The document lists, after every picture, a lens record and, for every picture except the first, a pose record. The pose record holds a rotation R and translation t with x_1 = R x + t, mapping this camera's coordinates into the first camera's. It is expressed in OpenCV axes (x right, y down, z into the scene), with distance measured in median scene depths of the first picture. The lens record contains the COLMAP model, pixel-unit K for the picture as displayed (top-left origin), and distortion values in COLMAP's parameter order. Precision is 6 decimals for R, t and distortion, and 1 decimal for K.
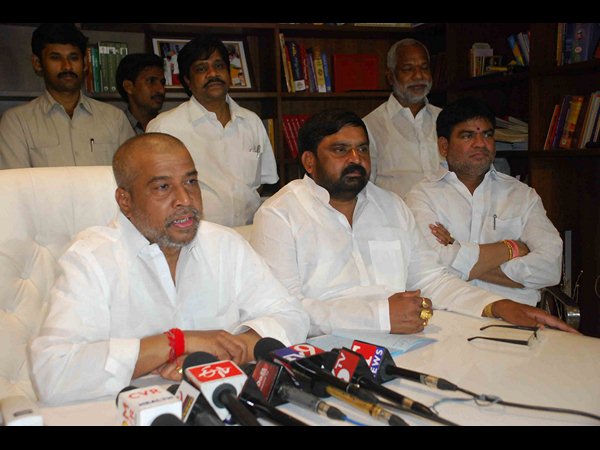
lens RADIAL K [[772.0, 0, 300.0], [0, 772.0, 225.0], [0, 0, 1]] dist [-0.020466, 0.362373]
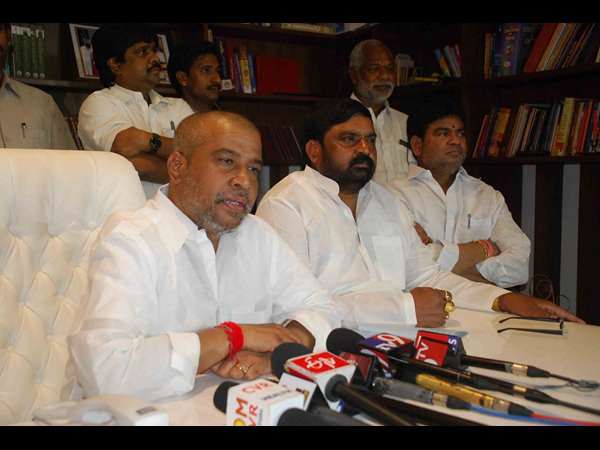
lens RADIAL K [[772.0, 0, 300.0], [0, 772.0, 225.0], [0, 0, 1]] dist [-0.020466, 0.362373]
pose [[0.971982, 0.015524, 0.234543, -0.226195], [-0.008560, 0.999493, -0.030679, 0.037753], [-0.234900, 0.027812, 0.971621, 0.083055]]
